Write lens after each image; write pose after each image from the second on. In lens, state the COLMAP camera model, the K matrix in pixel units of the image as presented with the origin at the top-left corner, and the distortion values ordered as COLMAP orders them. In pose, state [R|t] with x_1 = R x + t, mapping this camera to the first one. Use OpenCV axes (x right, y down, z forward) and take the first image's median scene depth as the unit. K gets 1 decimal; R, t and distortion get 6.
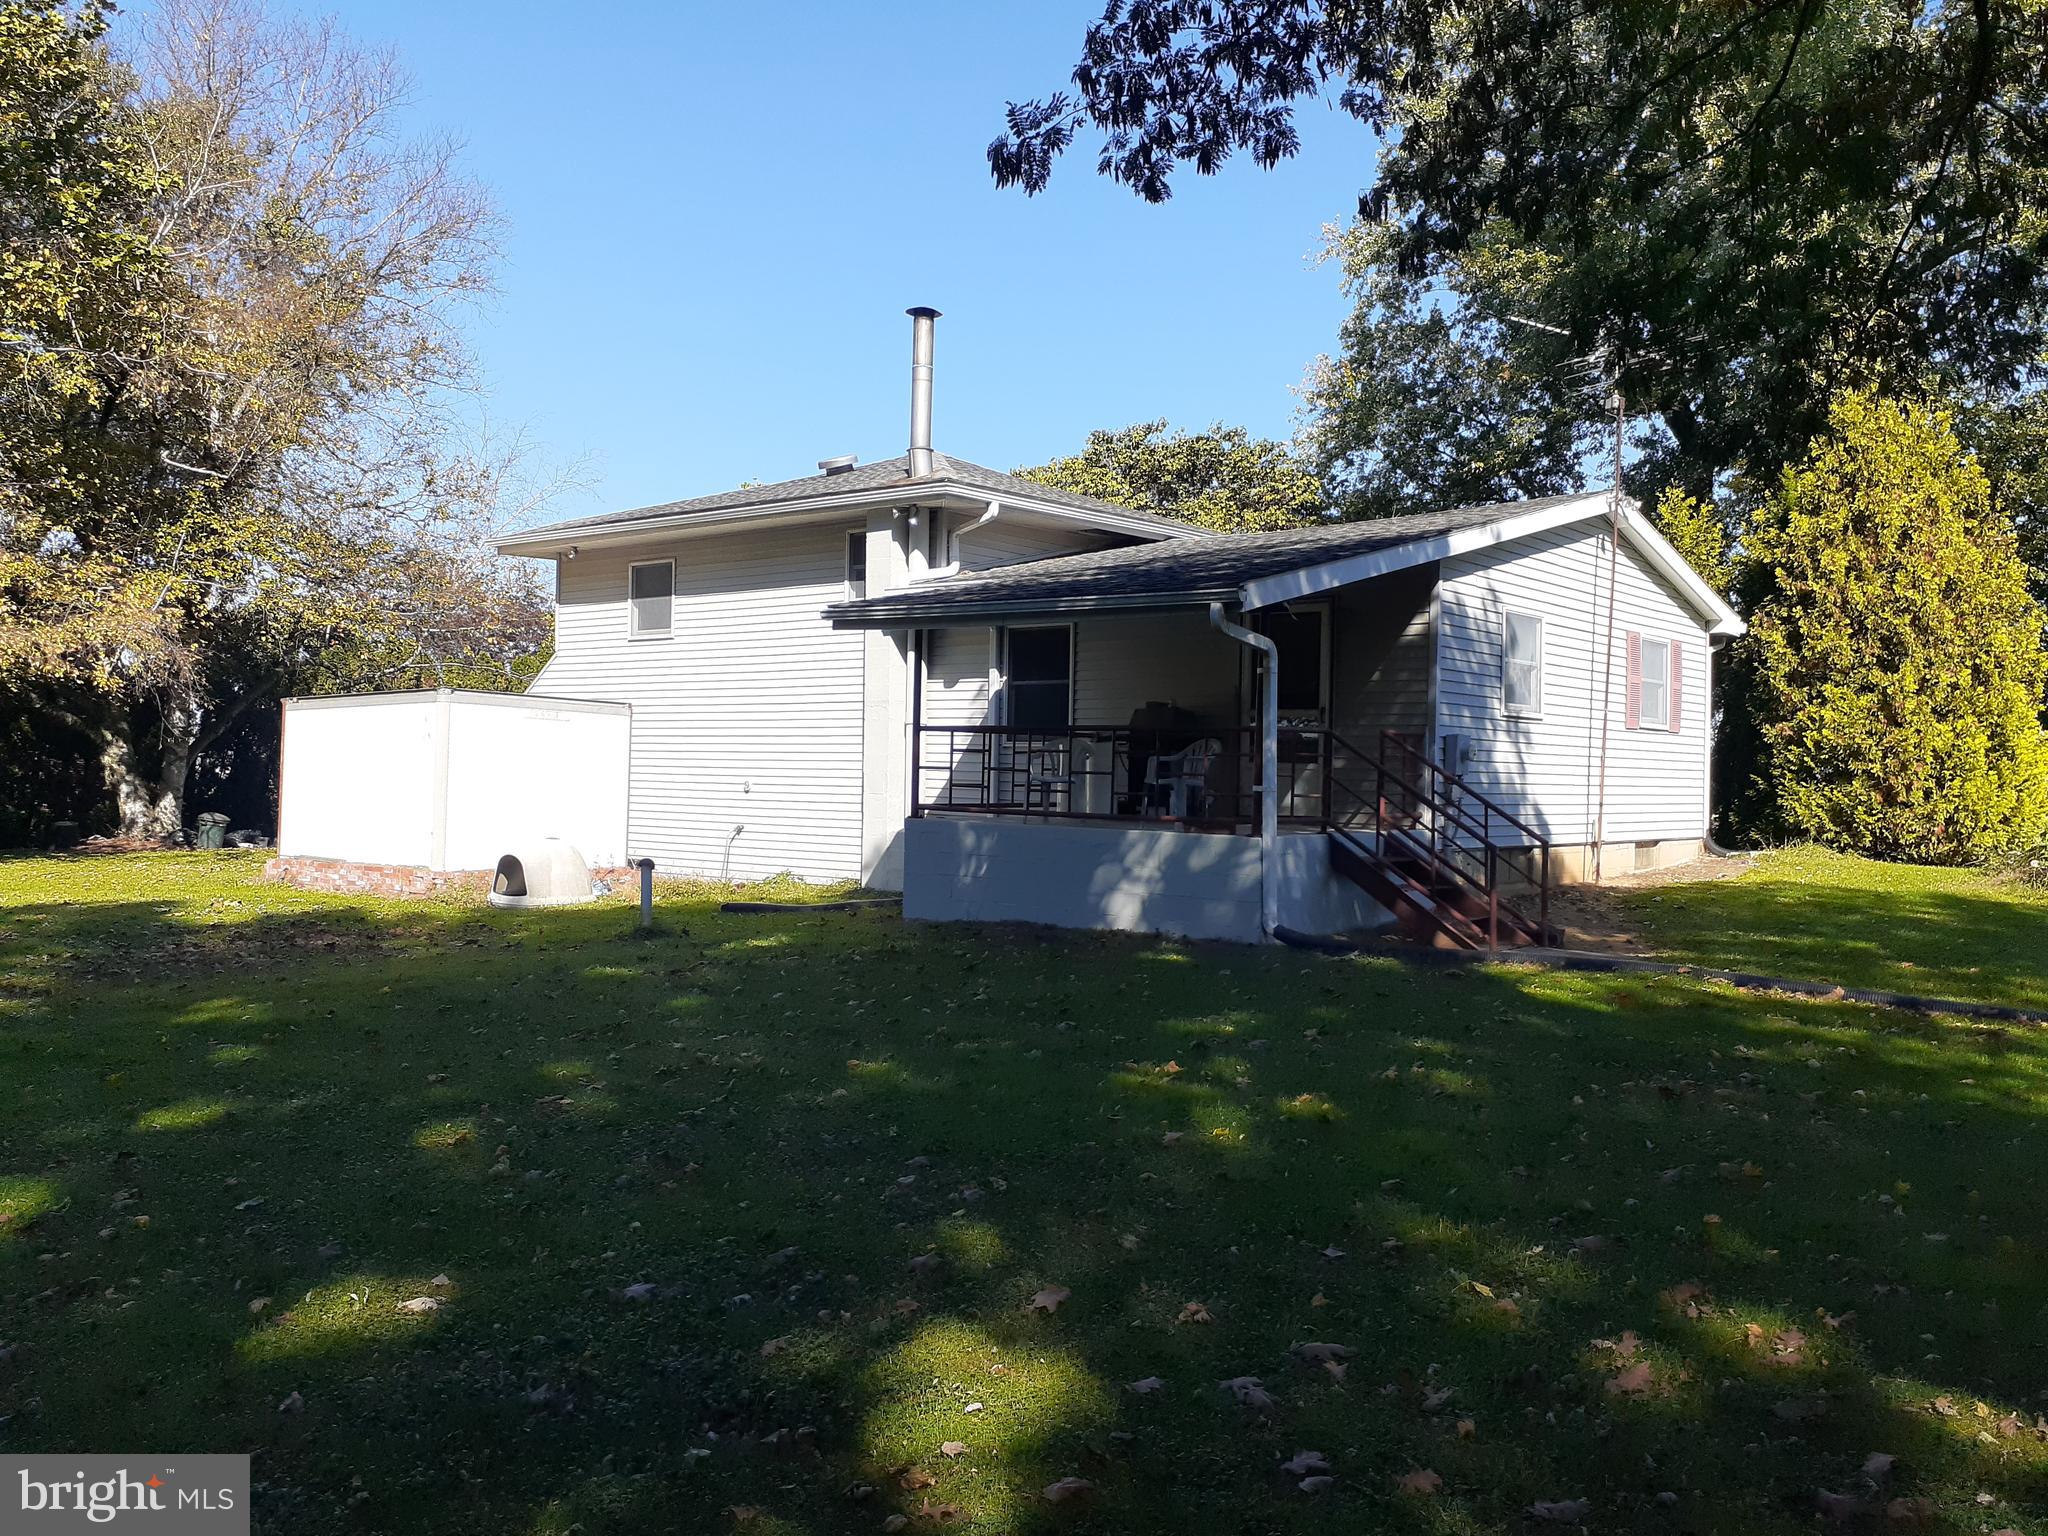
lens RADIAL K [[1642.0, 0, 1024.0], [0, 1642.0, 768.0], [0, 0, 1]] dist [0.137628, -0.373903]
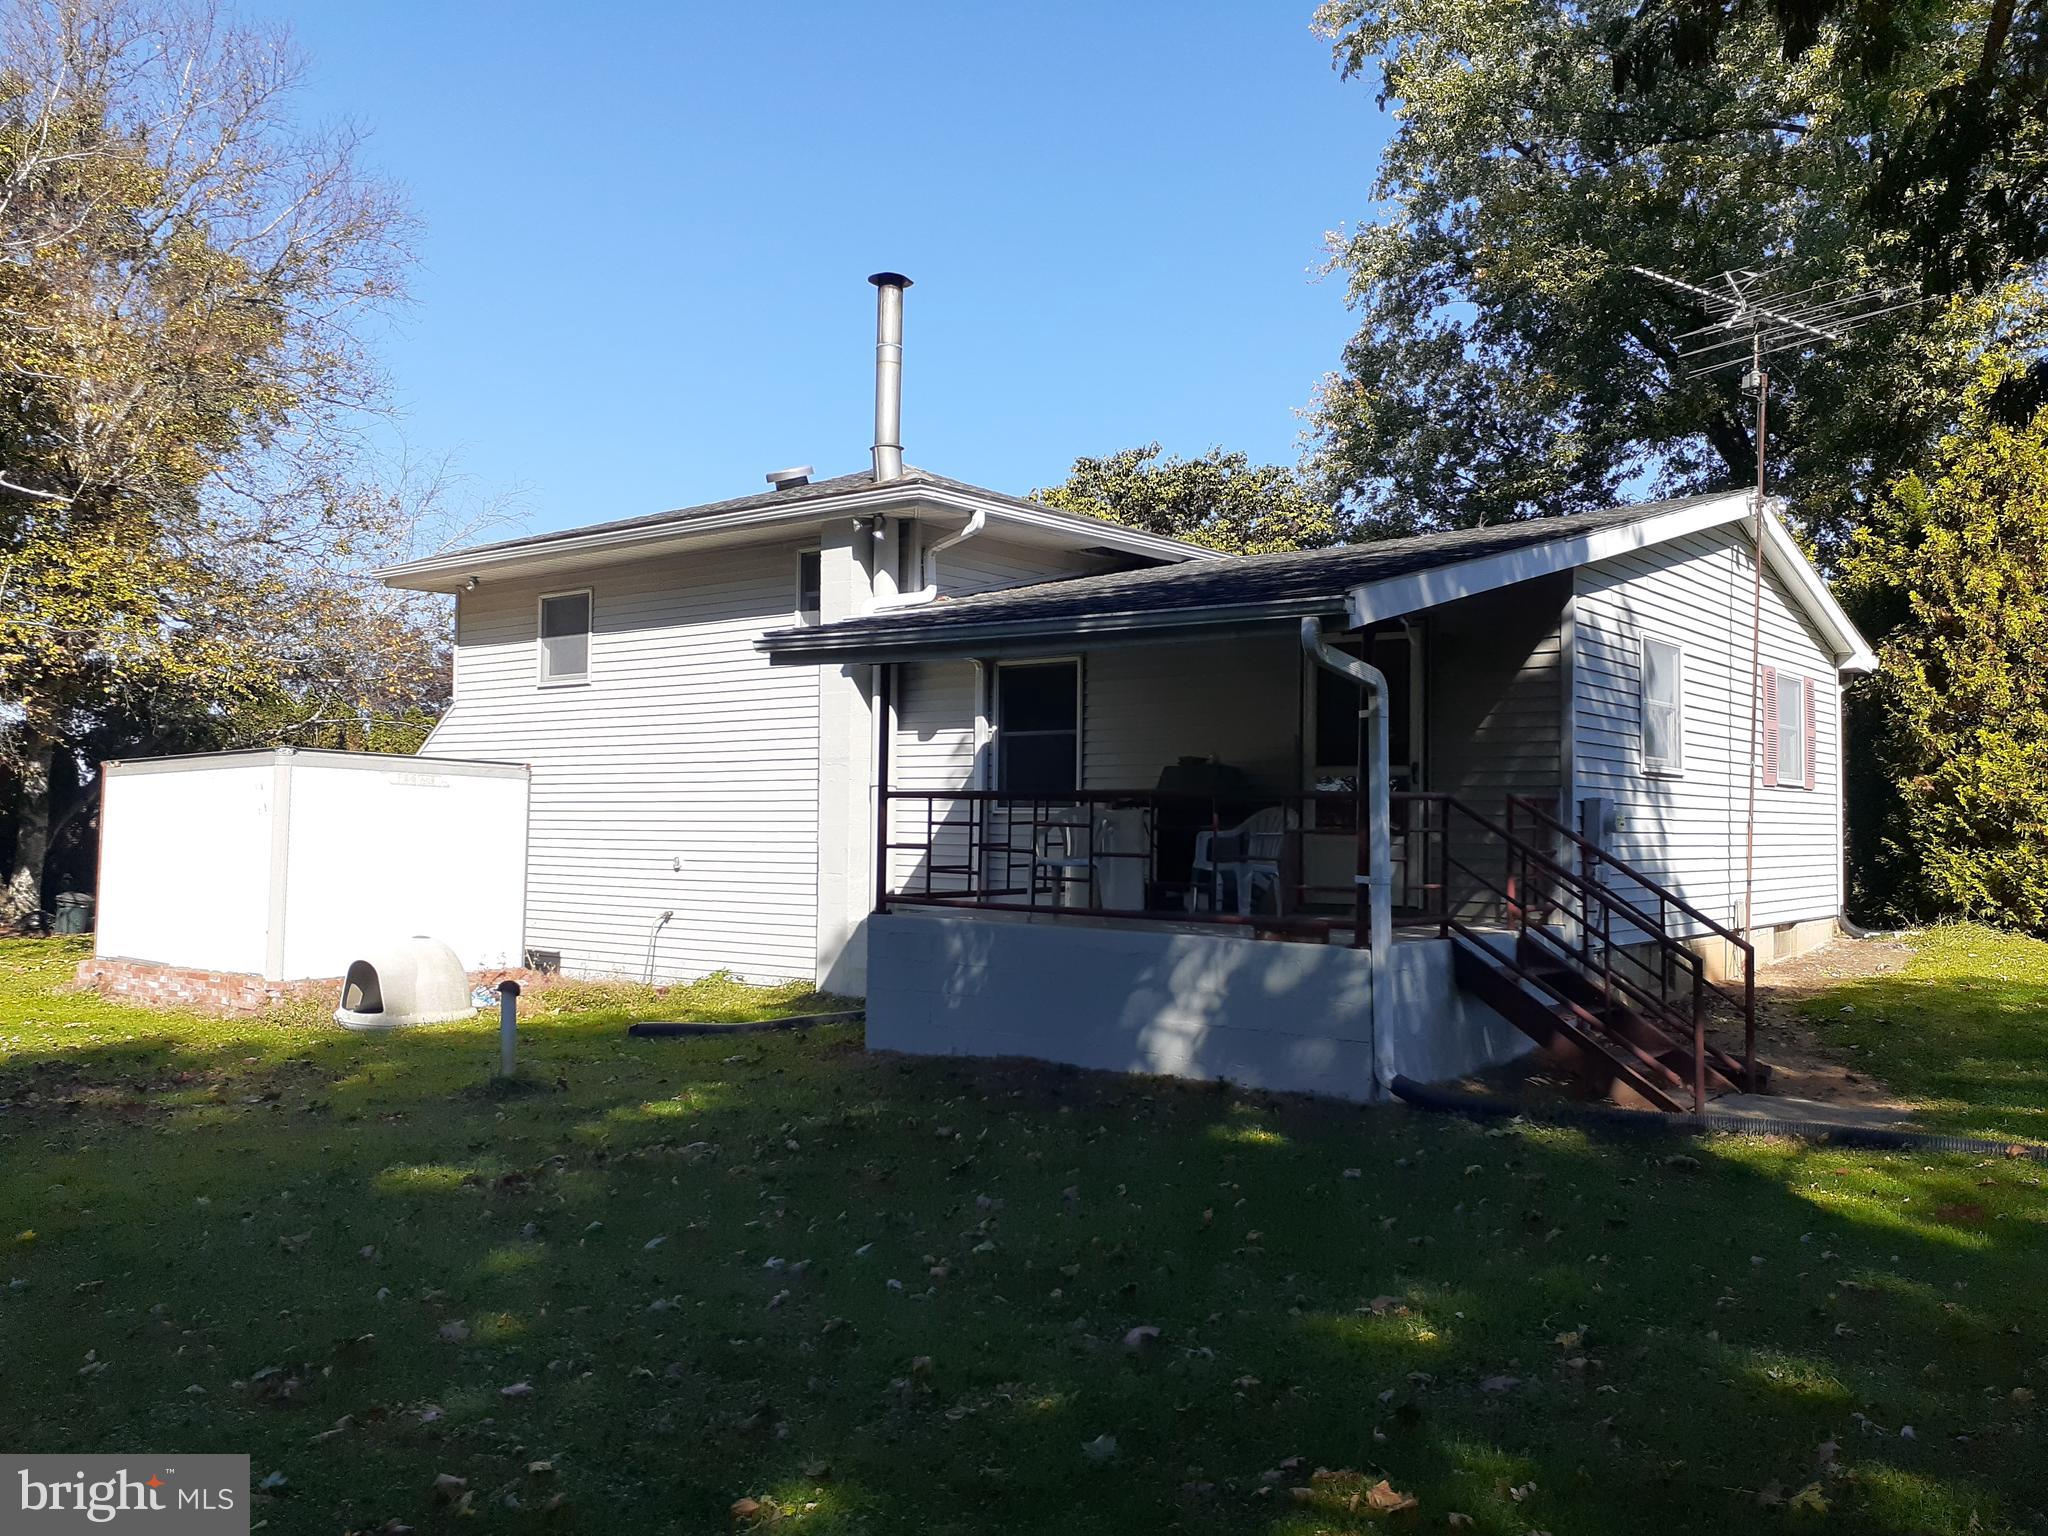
lens RADIAL K [[1650.1, 0, 1024.0], [0, 1650.1, 768.0], [0, 0, 1]] dist [0.039387, -0.065942]
pose [[0.999815, -0.008070, 0.017457, -0.010843], [0.008616, 0.999468, -0.031449, -0.009629], [-0.017194, 0.031594, 0.999353, 0.190615]]
